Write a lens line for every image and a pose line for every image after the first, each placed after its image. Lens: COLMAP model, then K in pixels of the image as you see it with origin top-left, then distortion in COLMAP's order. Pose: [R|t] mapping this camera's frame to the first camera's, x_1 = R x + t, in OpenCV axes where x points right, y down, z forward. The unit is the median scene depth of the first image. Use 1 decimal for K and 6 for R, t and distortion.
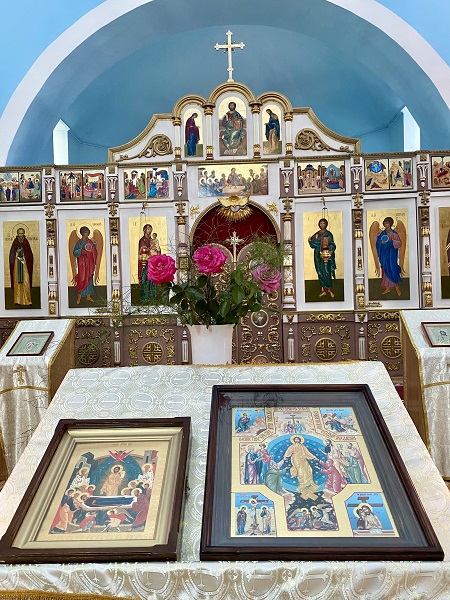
lens RADIAL K [[461.5, 0, 225.4], [0, 461.5, 294.1], [0, 0, 1]] dist [0.023497, -0.032435]
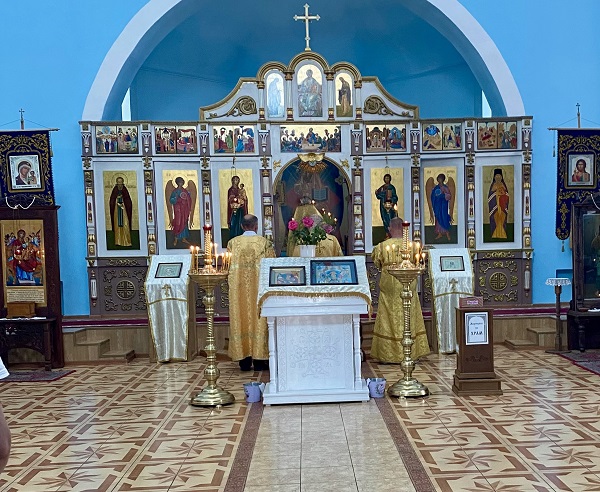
lens RADIAL K [[826.3, 0, 384.4], [0, 826.3, 315.3], [0, 0, 1]] dist [0.070188, 0.000000]
pose [[0.993366, -0.005161, 0.114881, -0.040771], [-0.004383, 0.996568, 0.082667, 0.021371], [-0.114914, -0.082622, 0.989934, -1.118857]]
